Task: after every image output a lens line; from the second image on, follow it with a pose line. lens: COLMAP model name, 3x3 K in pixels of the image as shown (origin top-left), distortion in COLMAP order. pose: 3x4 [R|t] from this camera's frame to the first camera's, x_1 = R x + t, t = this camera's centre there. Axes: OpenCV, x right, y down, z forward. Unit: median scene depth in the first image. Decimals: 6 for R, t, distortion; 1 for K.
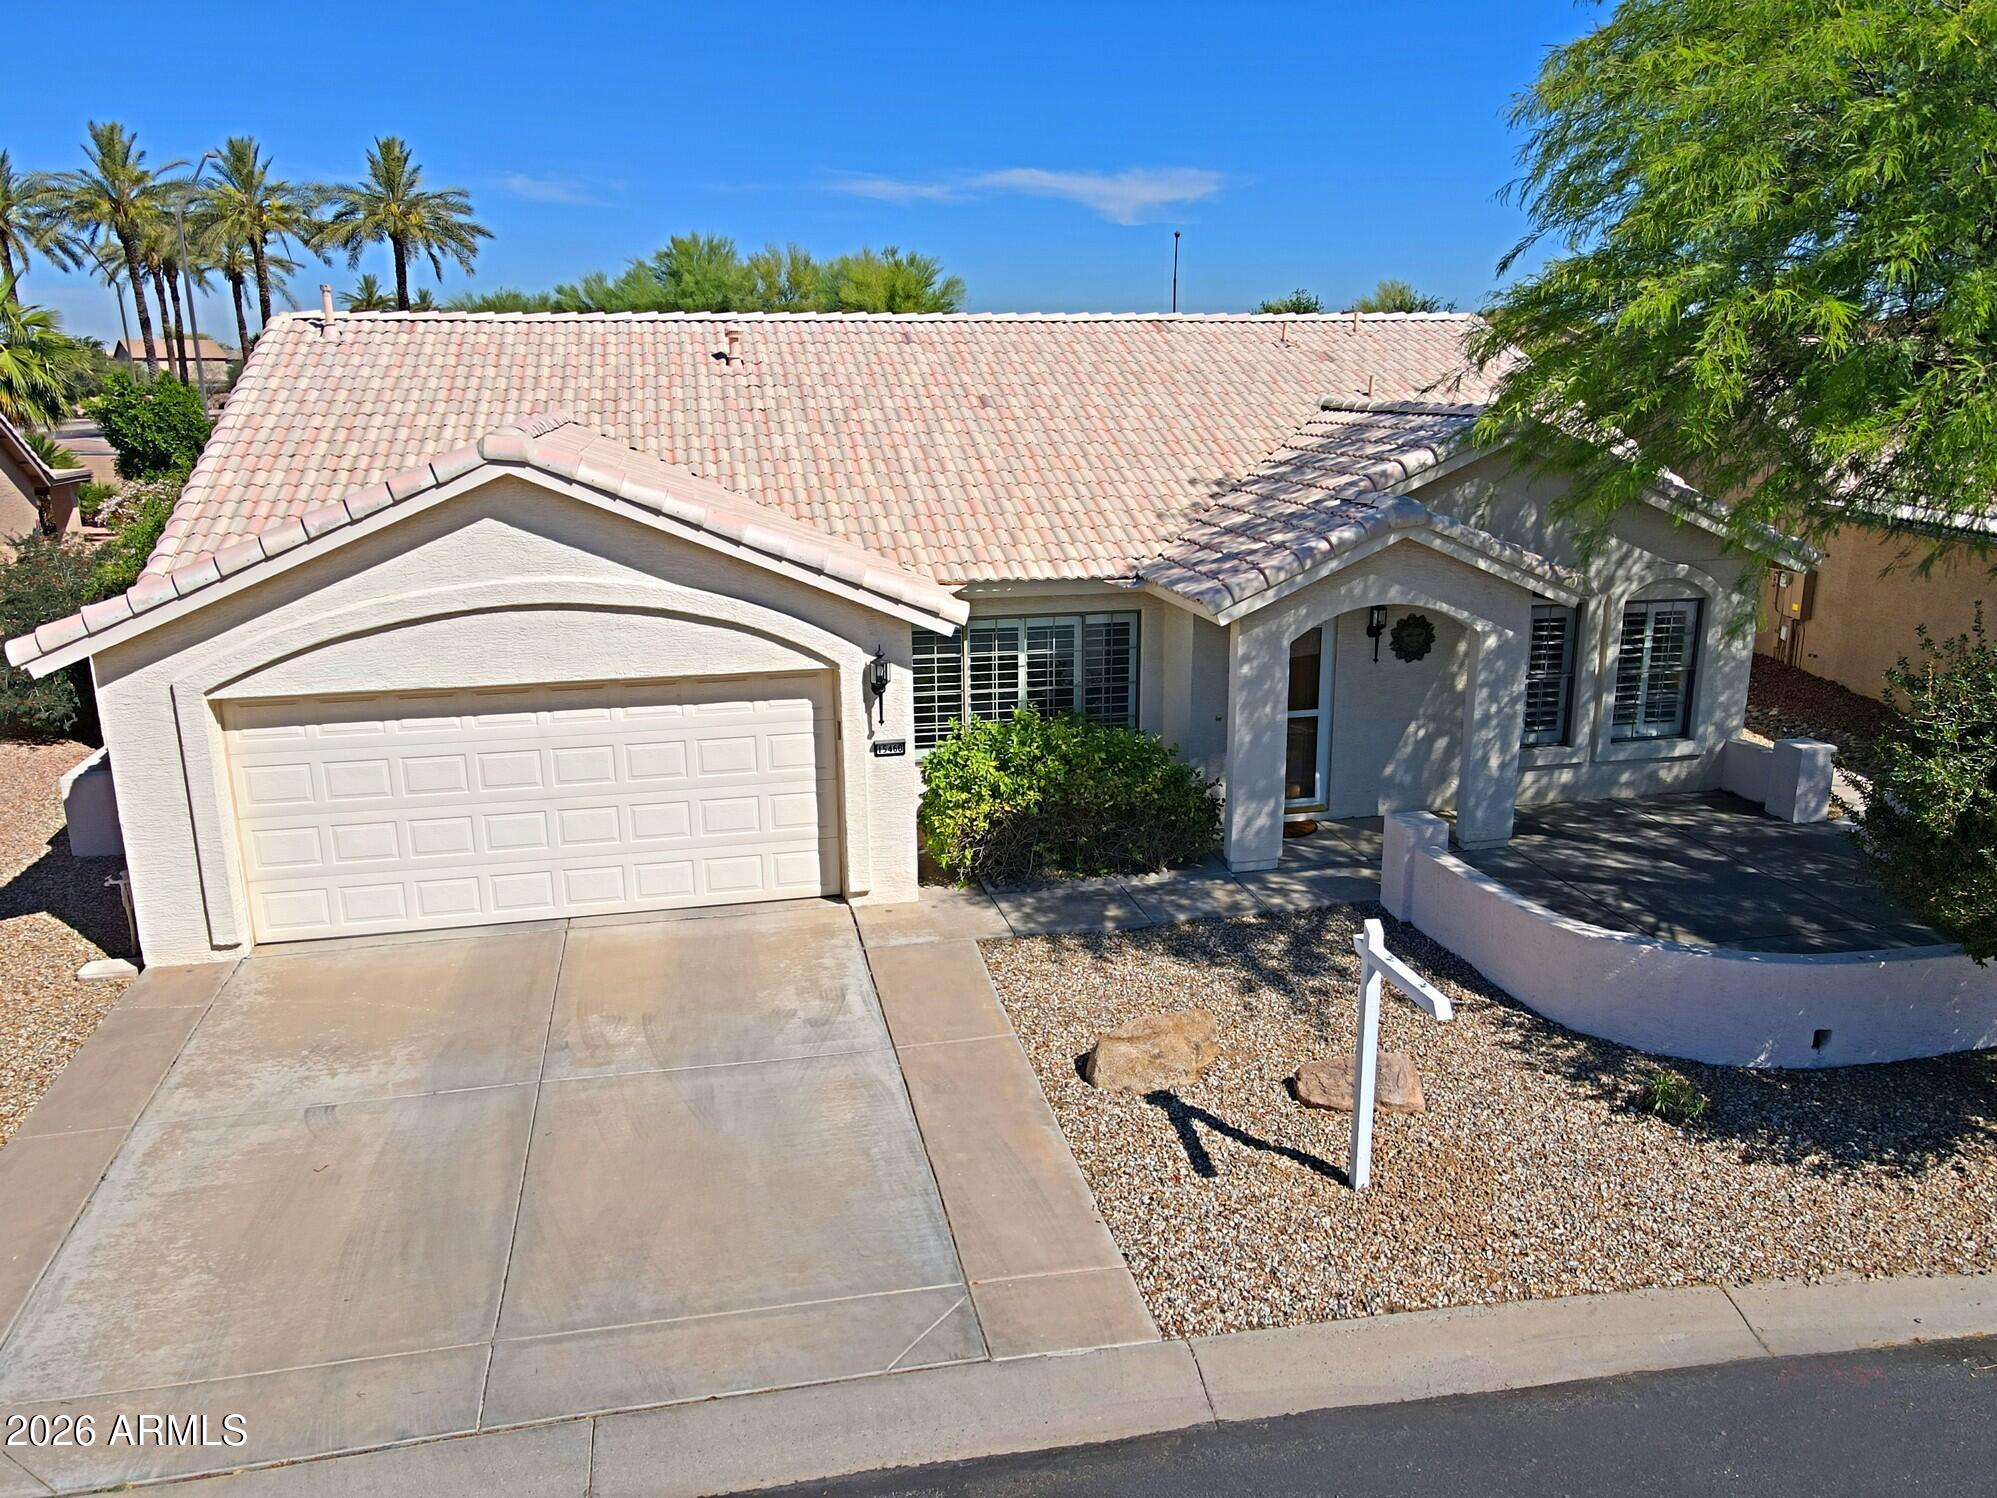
lens RADIAL K [[1466.9, 0, 1002.1], [0, 1466.9, 751.7], [0, 0, 1]] dist [-0.003087, 0.037727]
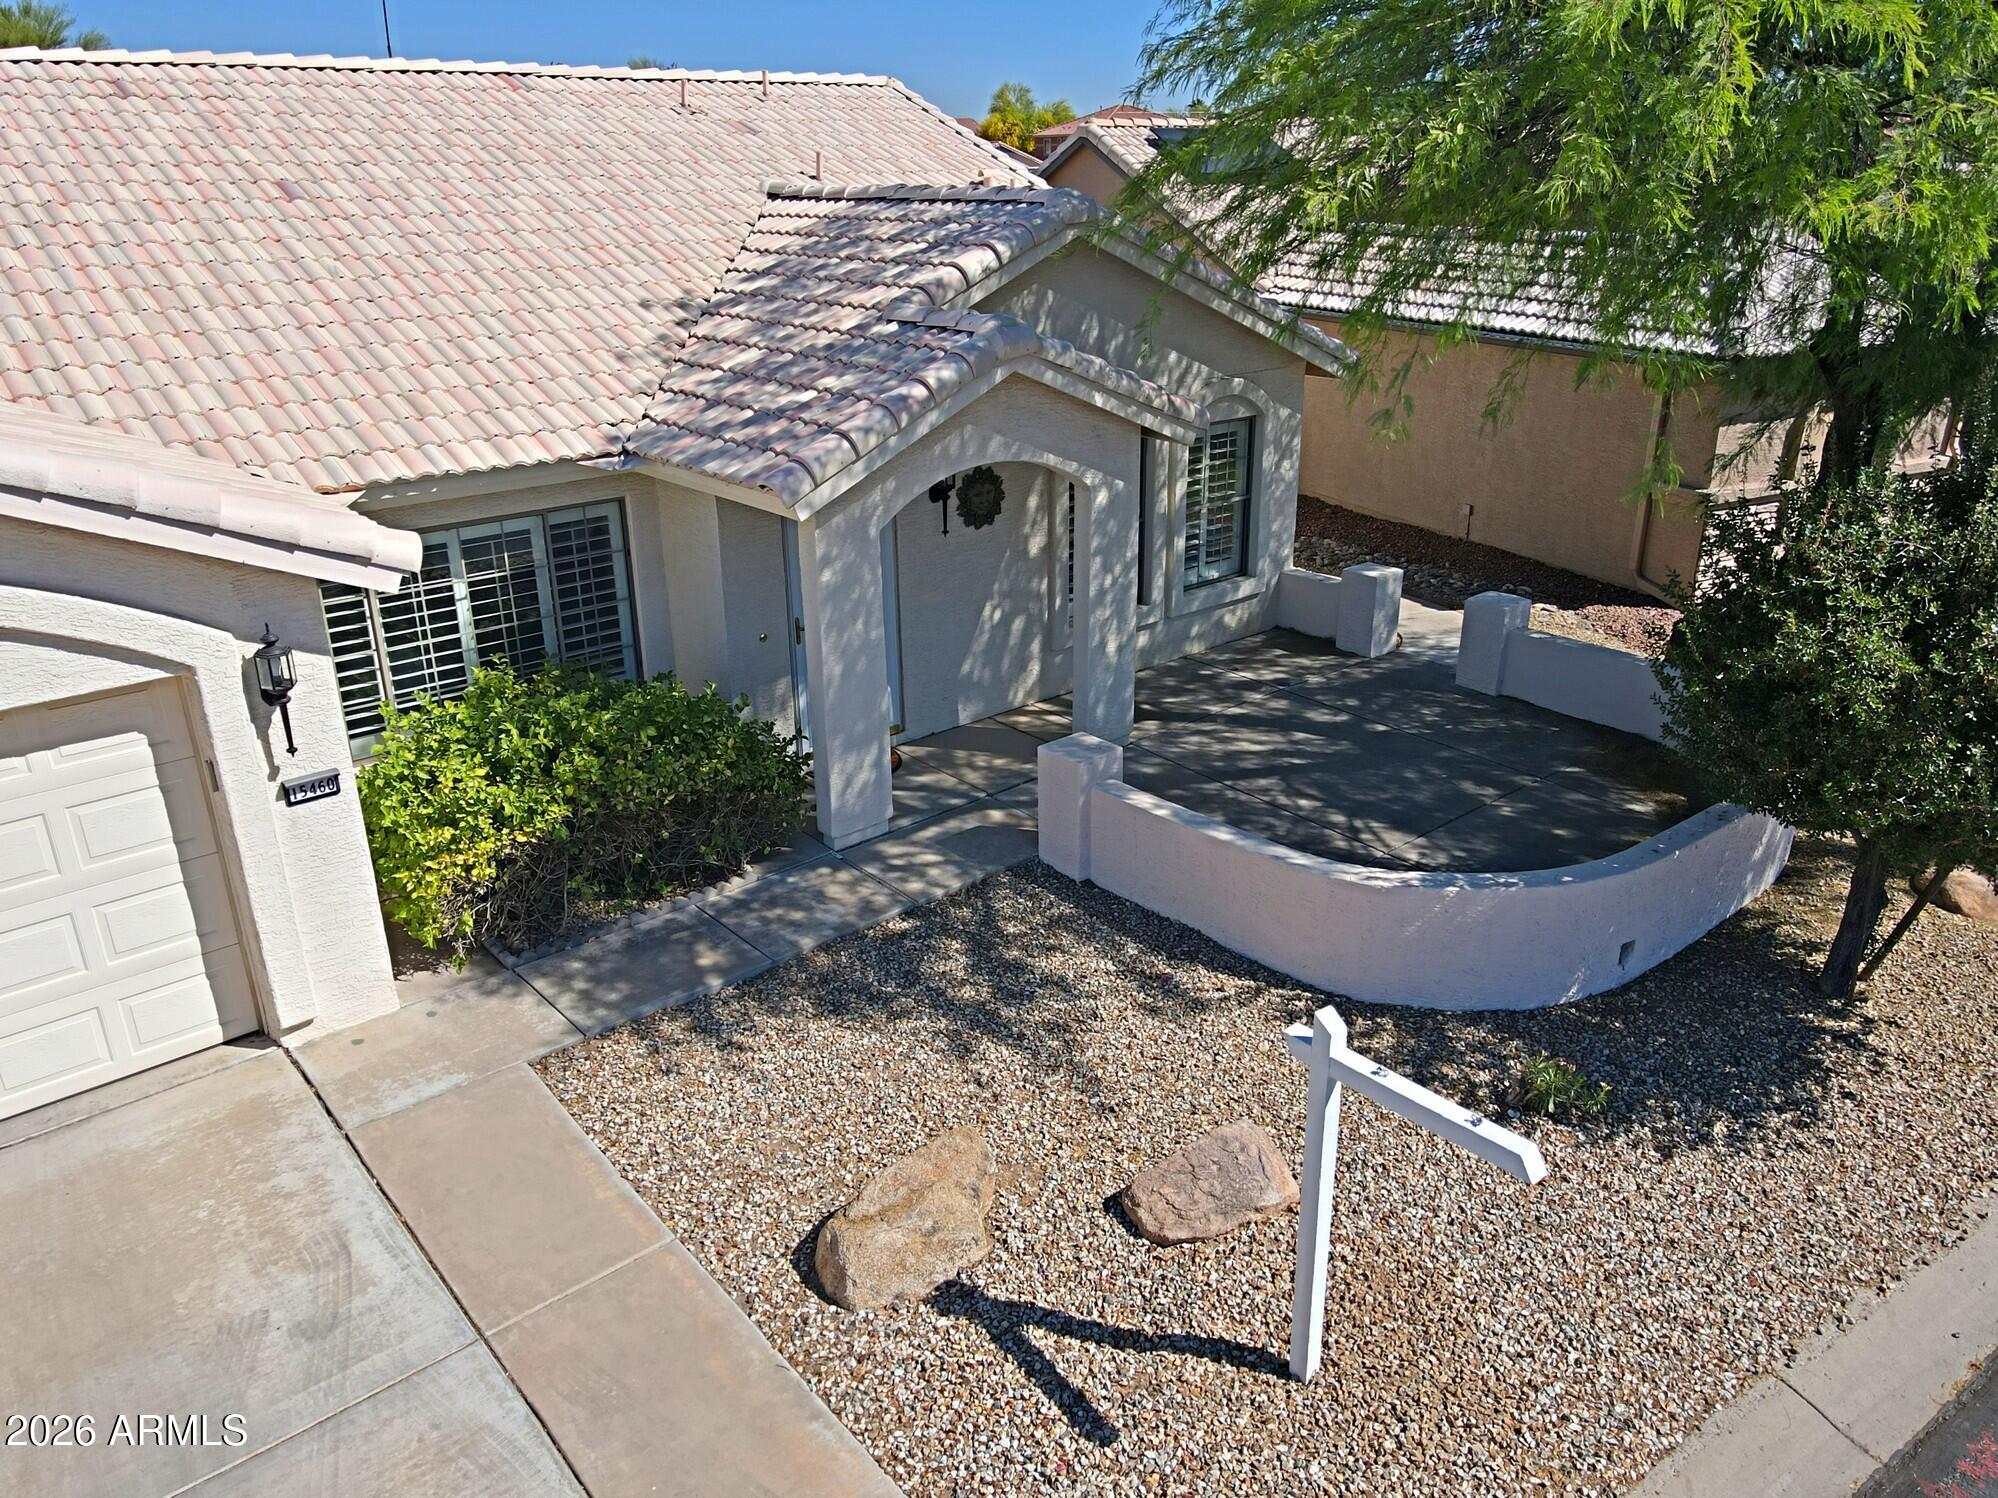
lens RADIAL K [[1467.7, 0, 1002.6], [0, 1467.7, 751.7], [0, 0, 1]] dist [-0.003087, 0.037727]
pose [[0.881848, -0.178933, 0.436266, -0.085088], [0.123142, 0.980488, 0.153231, -0.072525], [-0.455171, -0.081404, 0.886675, 0.333206]]
